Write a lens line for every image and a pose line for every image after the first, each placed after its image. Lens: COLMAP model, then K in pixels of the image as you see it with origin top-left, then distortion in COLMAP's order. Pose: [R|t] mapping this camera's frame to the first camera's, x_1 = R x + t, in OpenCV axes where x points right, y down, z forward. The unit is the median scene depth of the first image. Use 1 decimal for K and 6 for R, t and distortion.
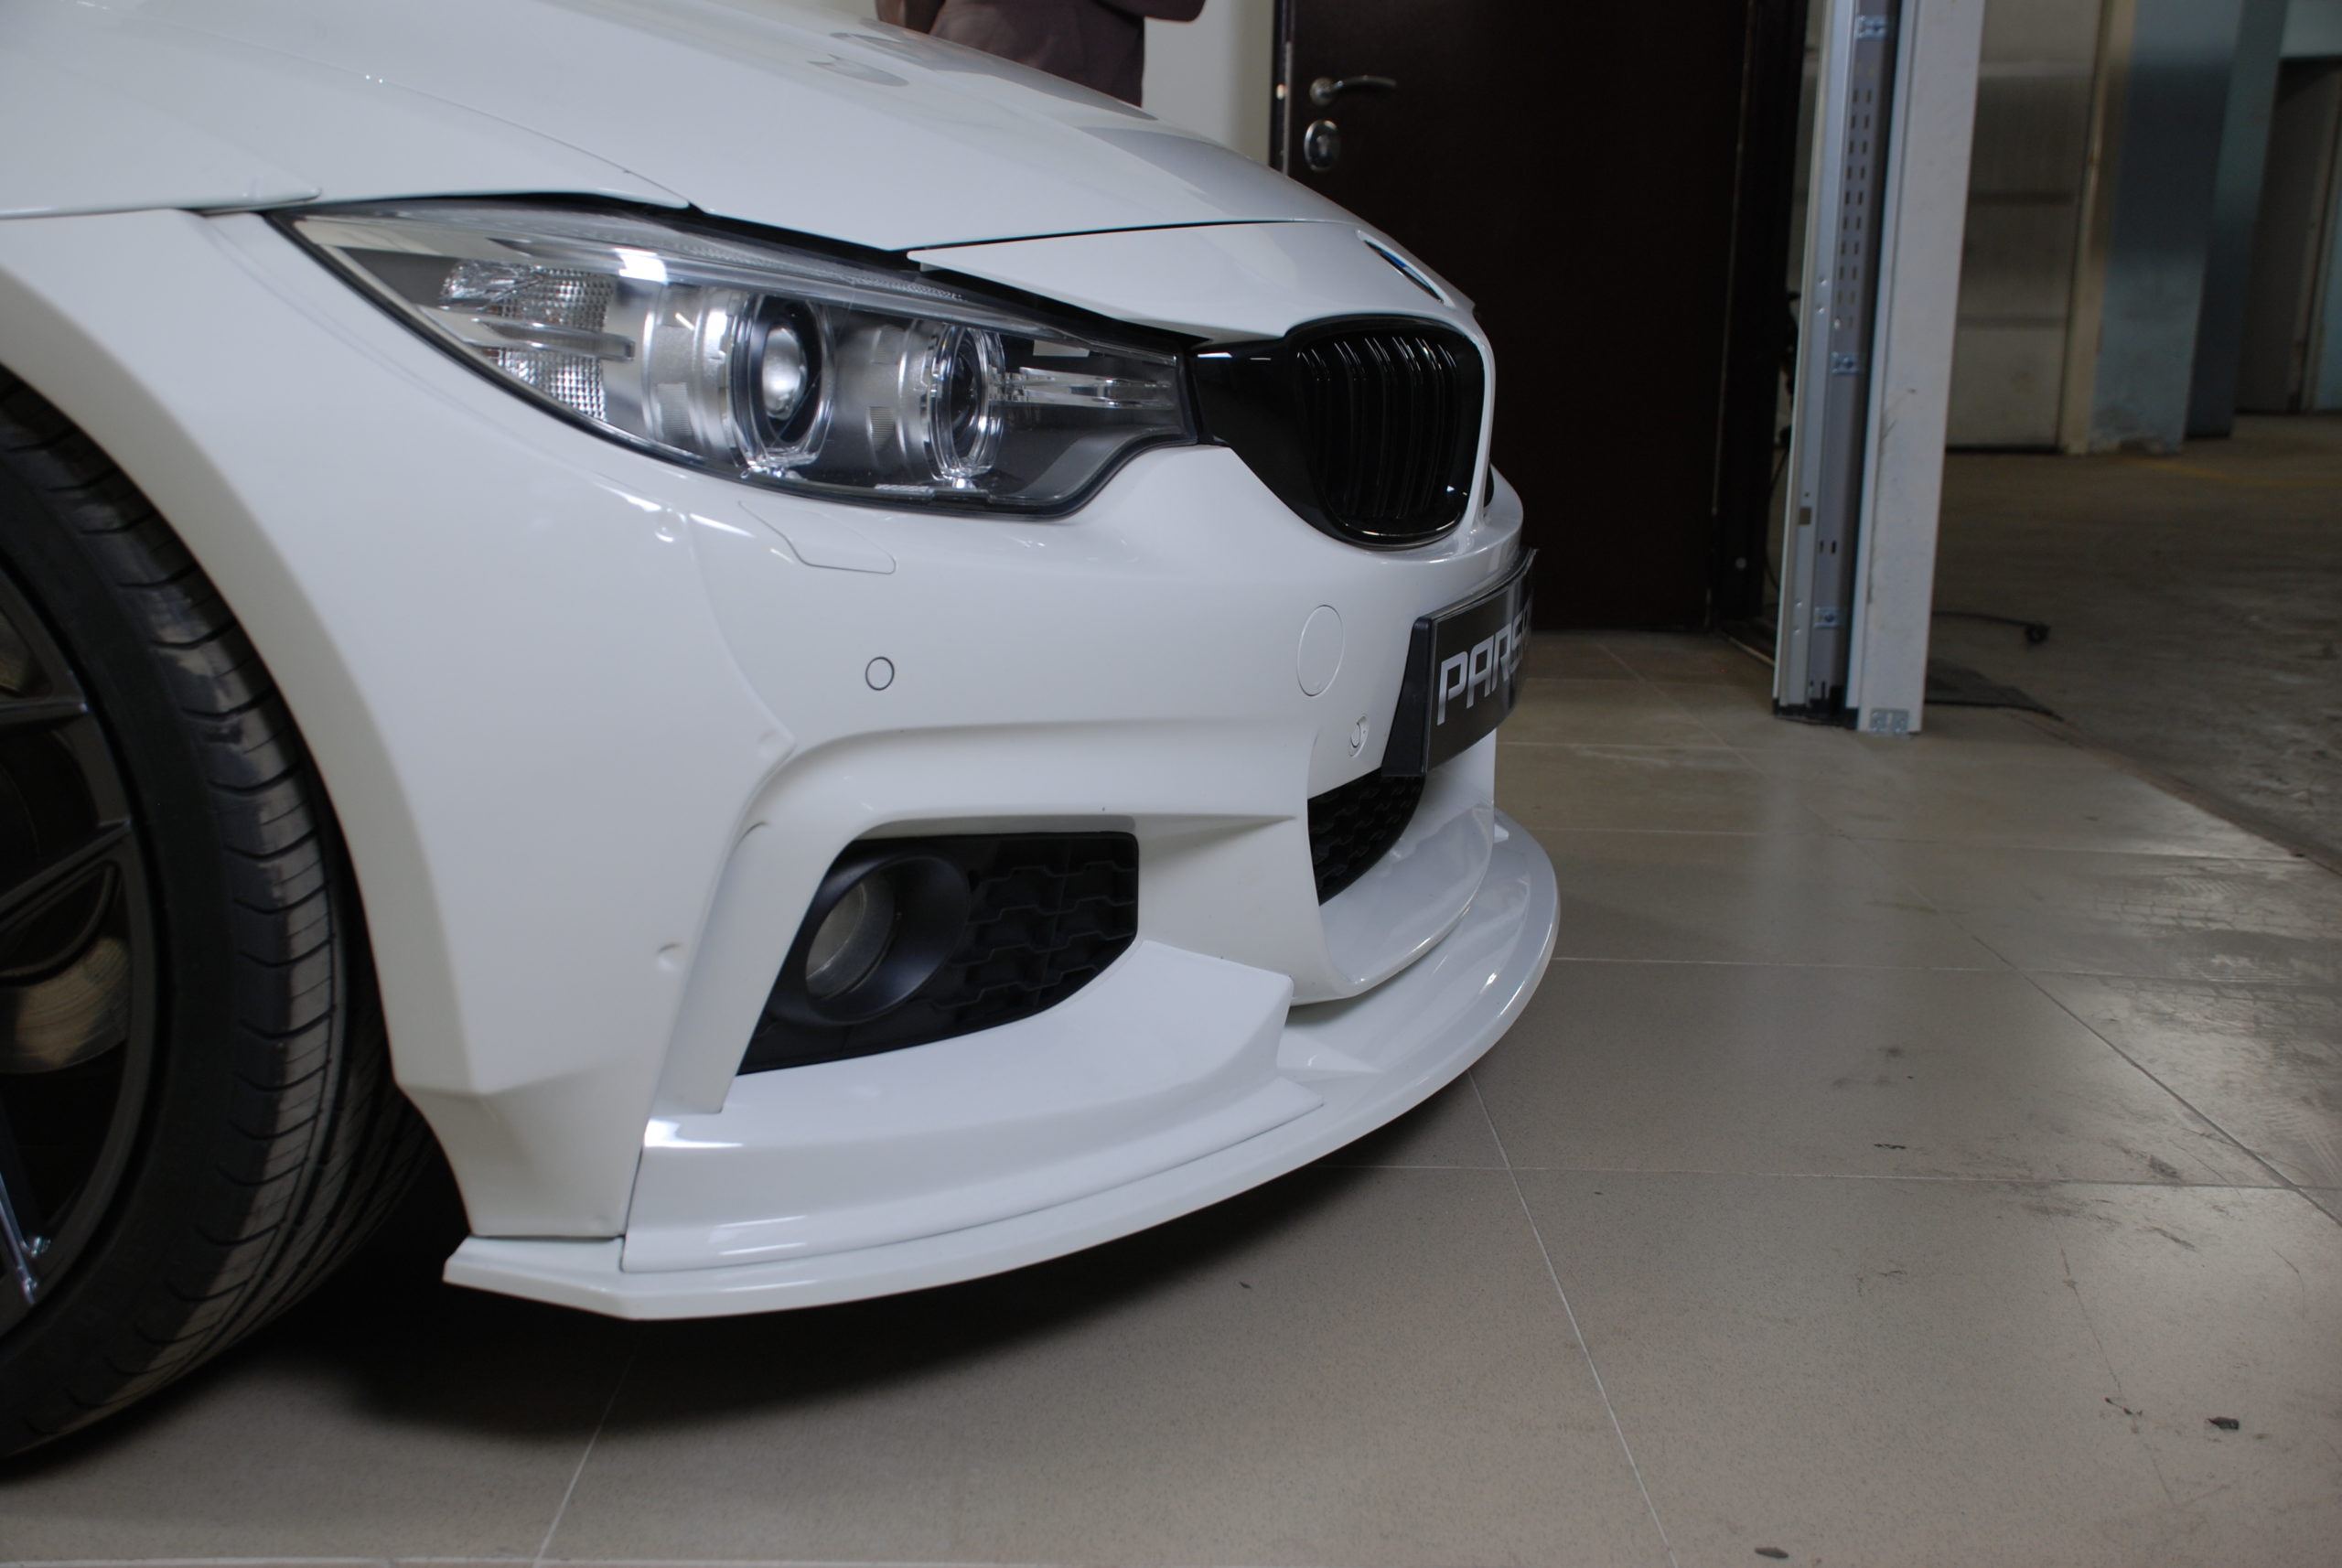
lens RADIAL K [[2490.7, 0, 1152.7], [0, 2490.7, 823.6], [0, 0, 1]] dist [0.096886, 0.000000]
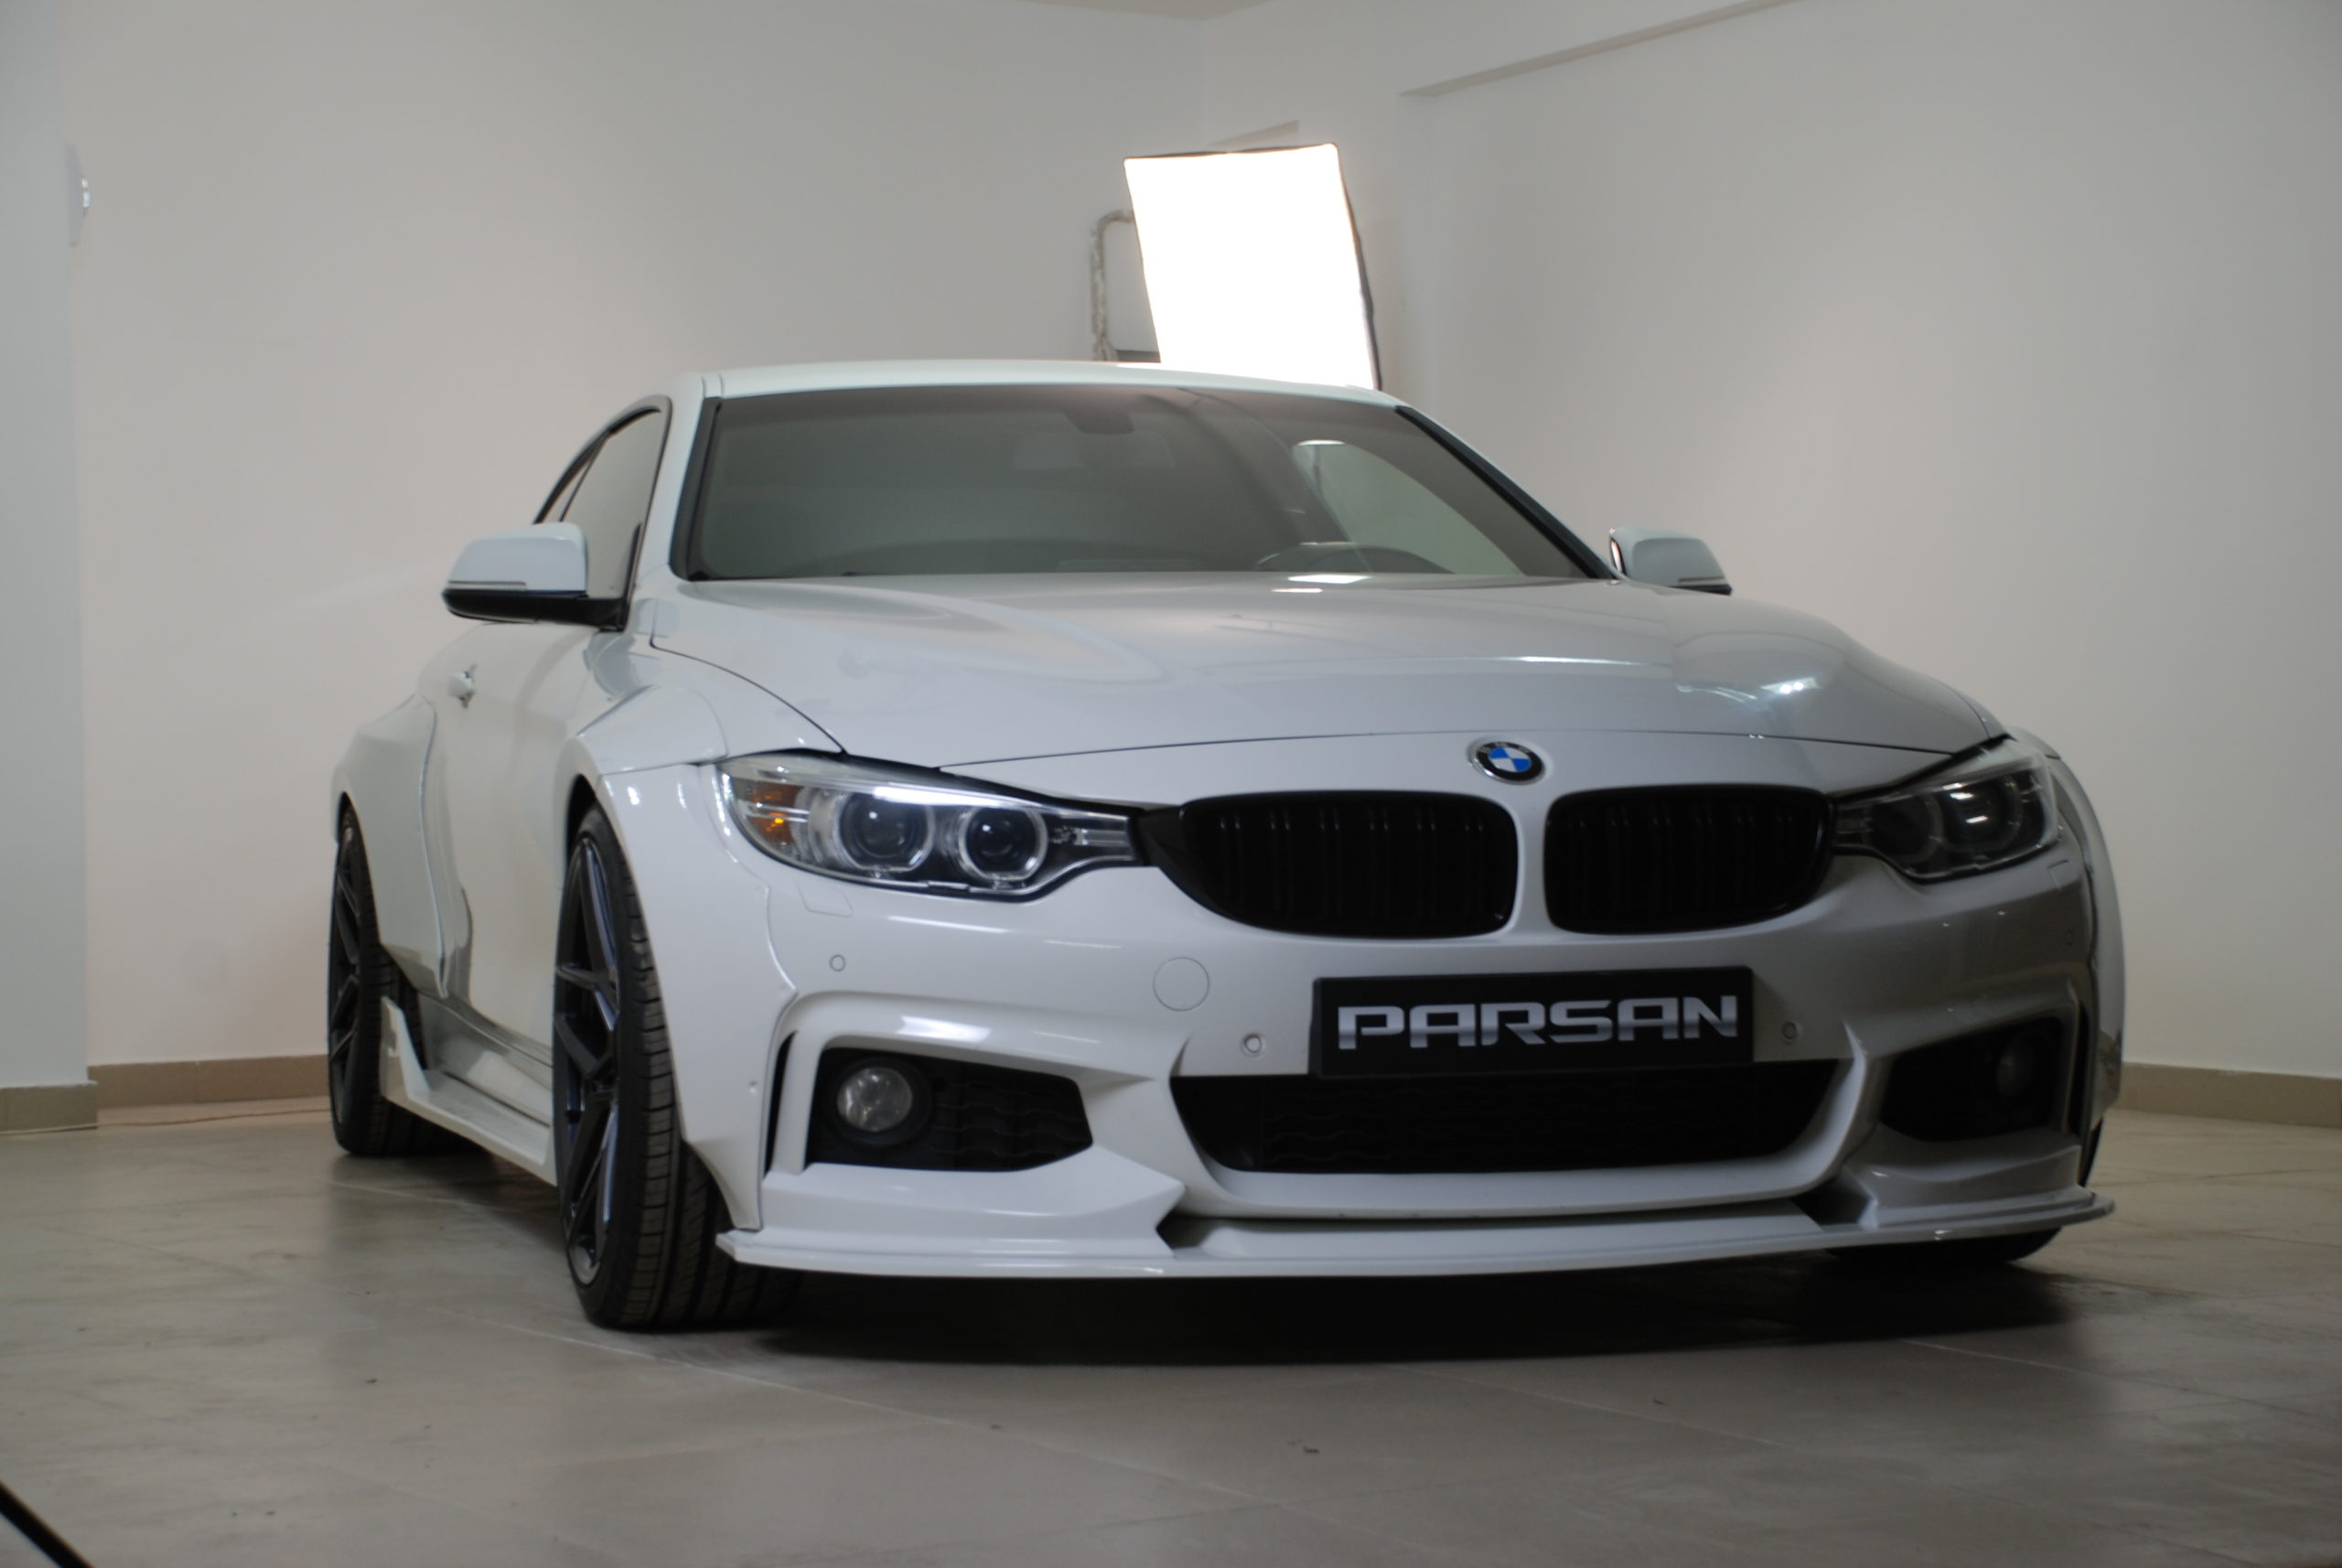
lens RADIAL K [[4505.0, 0, 1171.3], [0, 4505.0, 782.5], [0, 0, 1]] dist [0.445919, 0.000000]
pose [[0.545452, -0.024464, -0.837785, 3.322615], [-0.157229, 0.978842, -0.130949, 0.252522], [0.823262, 0.203150, 0.530065, -0.848551]]
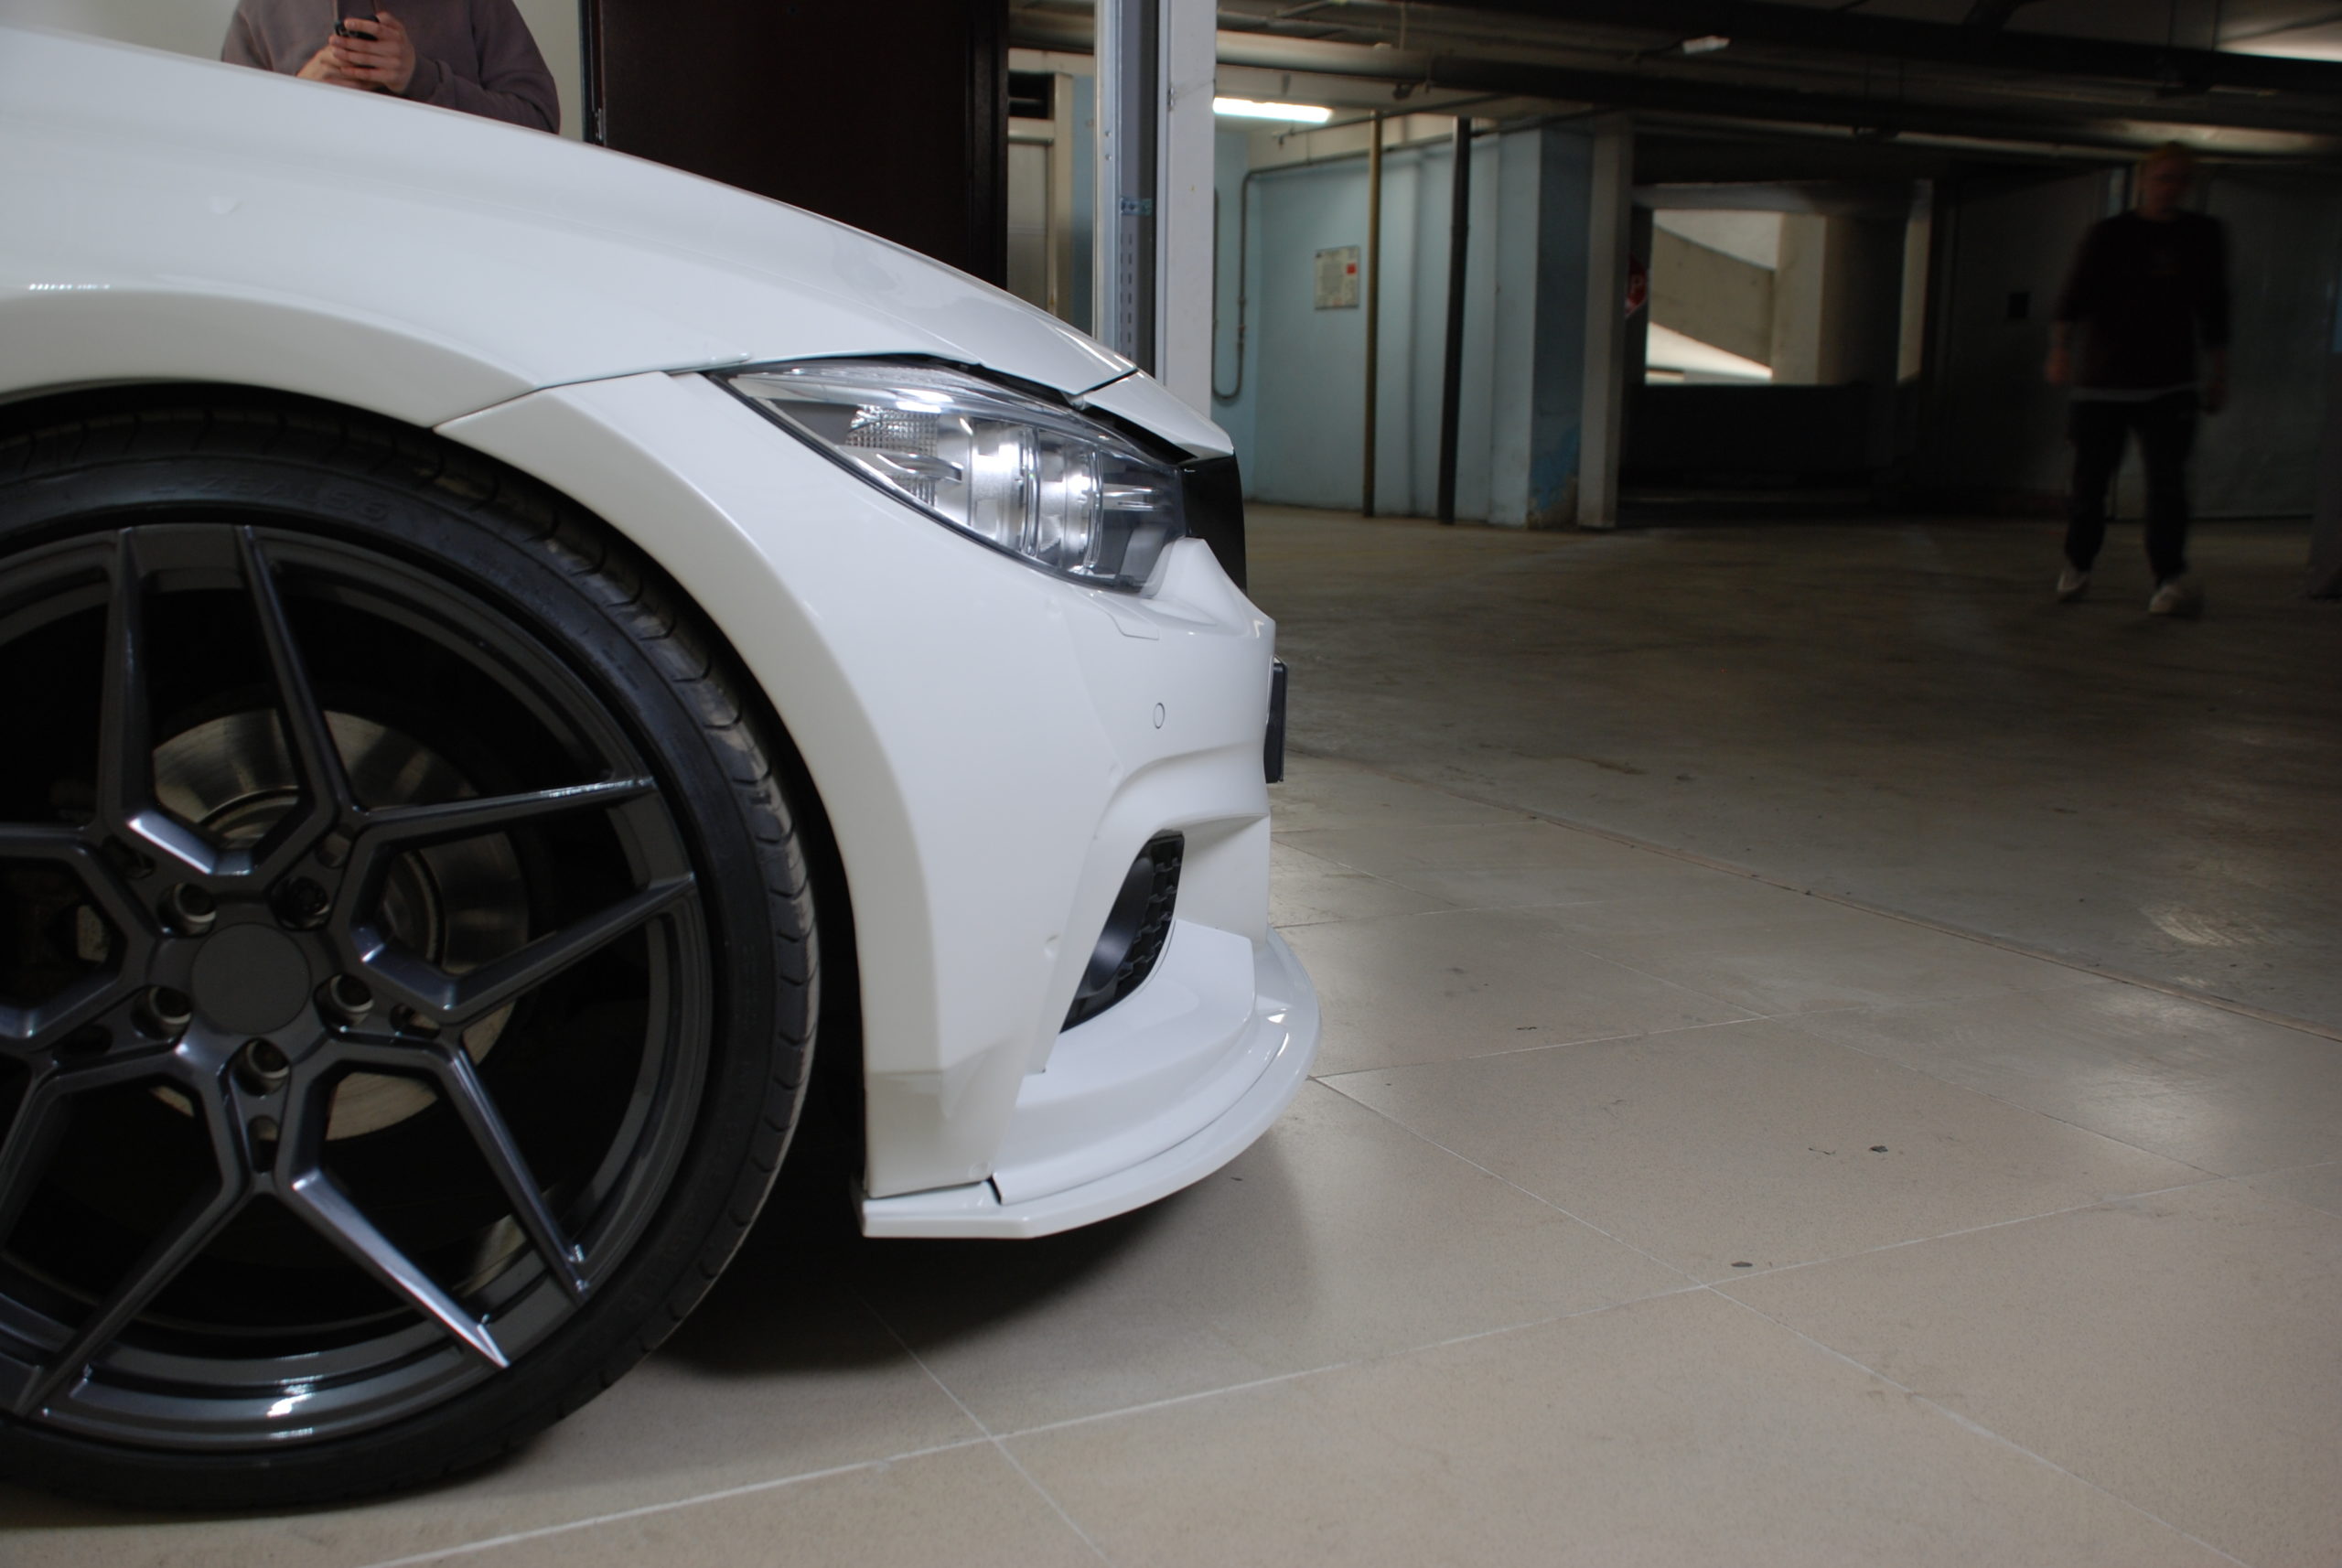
lens RADIAL K [[2233.1, 0, 1154.8], [0, 2233.1, 859.9], [0, 0, 1]] dist [0.013951, 0.000000]
pose [[0.899651, -0.099504, 0.425120, -0.626533], [0.105792, 0.994349, 0.008858, 0.004880], [-0.423599, 0.037005, 0.905094, -0.053641]]
